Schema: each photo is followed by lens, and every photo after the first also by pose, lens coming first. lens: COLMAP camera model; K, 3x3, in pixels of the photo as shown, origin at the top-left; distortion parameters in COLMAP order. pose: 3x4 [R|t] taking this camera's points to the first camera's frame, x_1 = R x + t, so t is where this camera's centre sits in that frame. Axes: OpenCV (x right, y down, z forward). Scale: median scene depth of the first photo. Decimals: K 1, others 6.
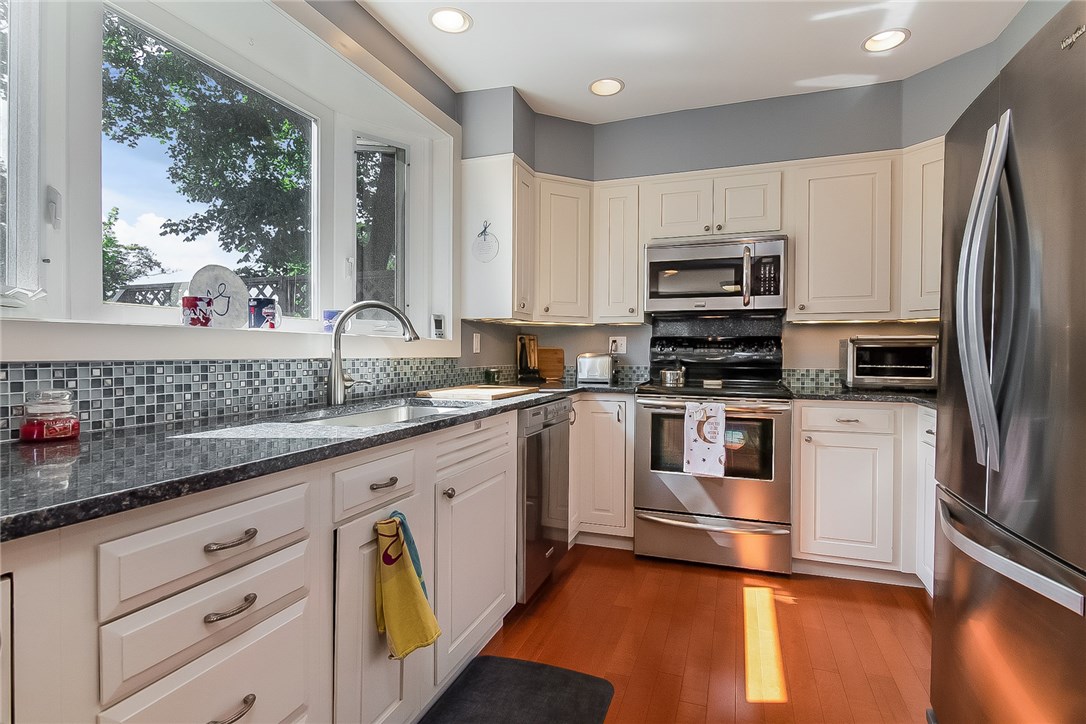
lens RADIAL K [[540.7, 0, 541.4], [0, 540.7, 359.9], [0, 0, 1]] dist [-0.002669, -0.003739]
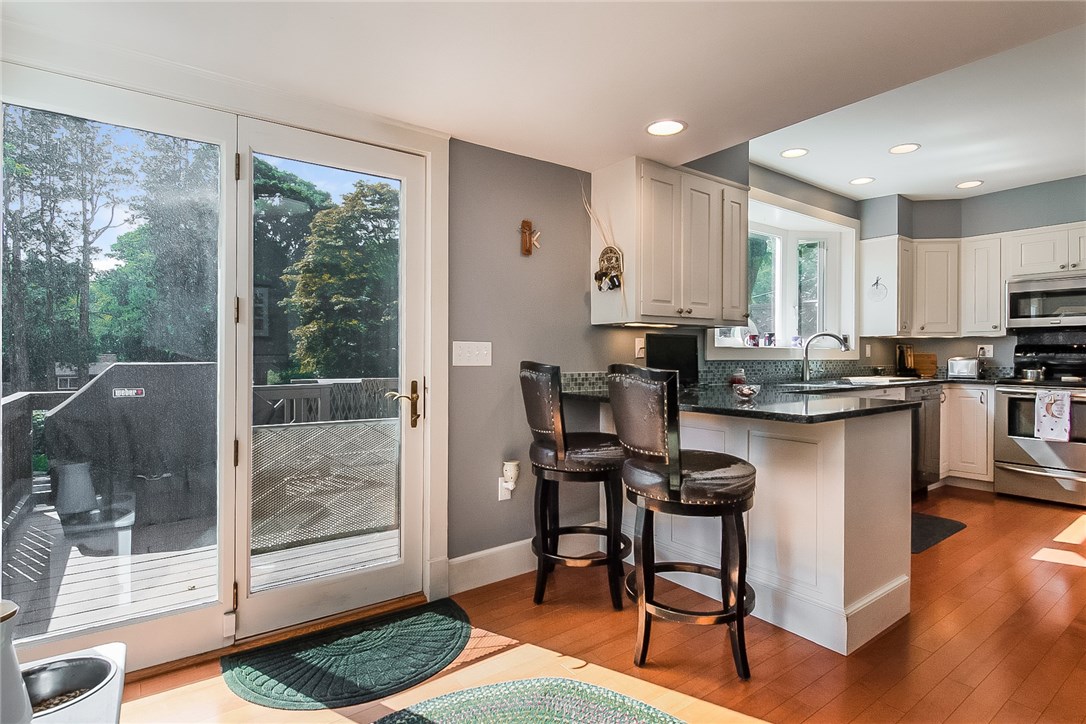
lens RADIAL K [[540.7, 0, 545.0], [0, 540.7, 358.0], [0, 0, 1]] dist [-0.002669, -0.003739]
pose [[0.830038, 0.000179, -0.557707, -0.026663], [-0.005661, 0.999951, -0.008104, 0.009122], [0.557678, 0.009884, 0.829998, -0.906418]]
